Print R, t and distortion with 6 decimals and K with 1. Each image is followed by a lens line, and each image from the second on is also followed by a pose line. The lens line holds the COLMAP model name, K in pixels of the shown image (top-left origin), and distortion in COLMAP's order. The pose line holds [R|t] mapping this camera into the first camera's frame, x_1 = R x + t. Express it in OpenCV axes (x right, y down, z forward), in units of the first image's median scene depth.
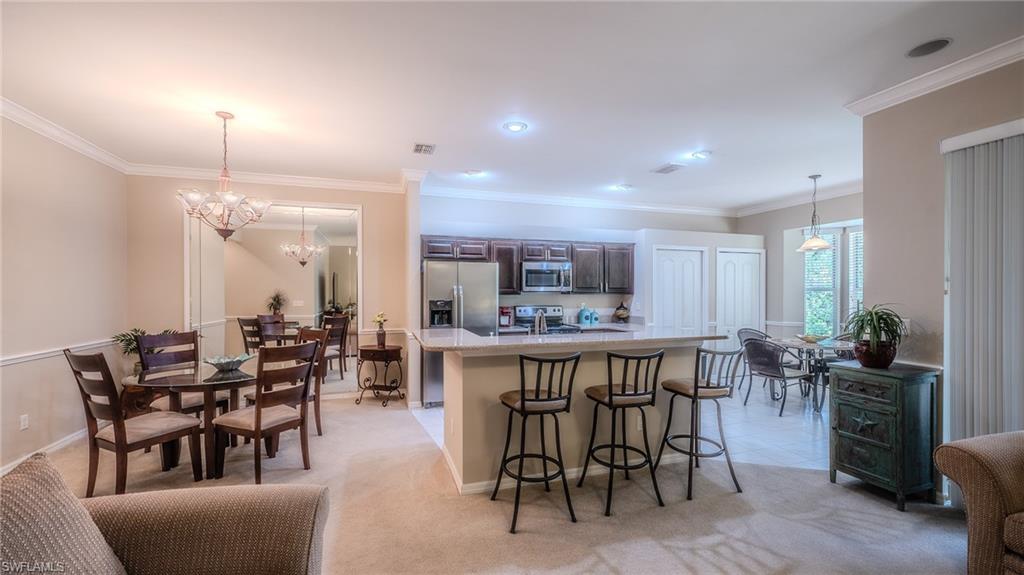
lens RADIAL K [[409.5, 0, 509.4], [0, 409.5, 294.3], [0, 0, 1]] dist [0.000989, 0.000098]
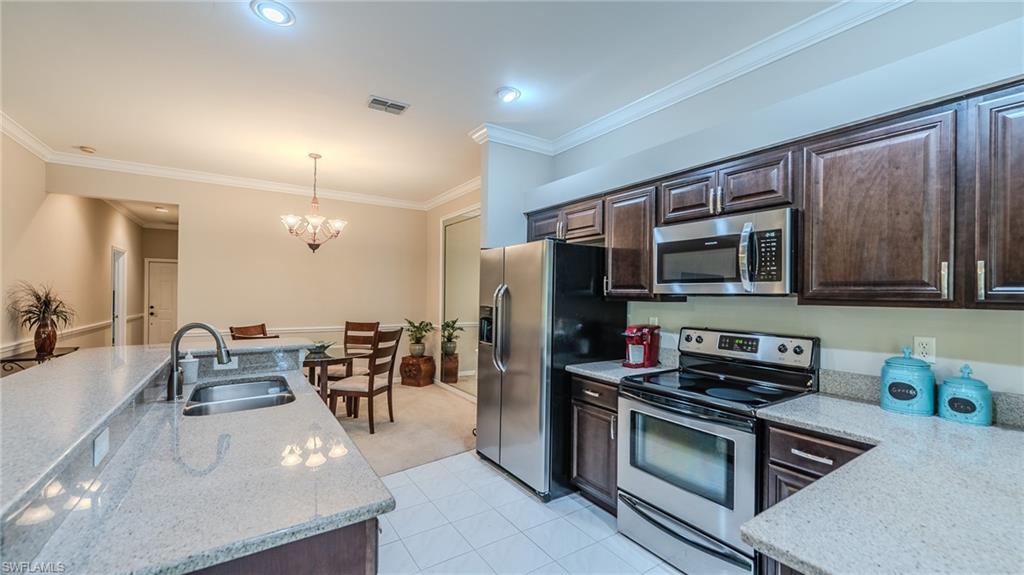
lens RADIAL K [[409.5, 0, 509.4], [0, 409.5, 294.3], [0, 0, 1]] dist [0.000989, 0.000098]
pose [[0.266440, 0.003801, -0.963844, 0.458279], [-0.015814, 0.999875, -0.000429, -0.004732], [0.963722, 0.015357, 0.266467, 0.794140]]
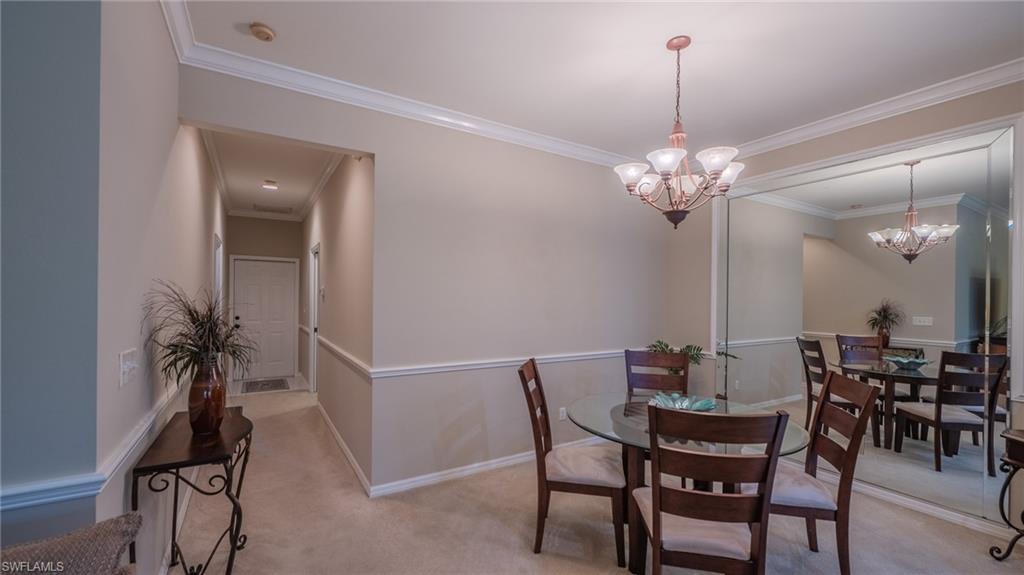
lens RADIAL K [[417.1, 0, 510.9], [0, 417.1, 299.3], [0, 0, 1]] dist [0.000022, -0.000059]
pose [[0.237484, 0.005932, -0.971373, -0.054238], [-0.016254, 0.999866, 0.002132, -0.006078], [0.971255, 0.015283, 0.237549, 0.362494]]
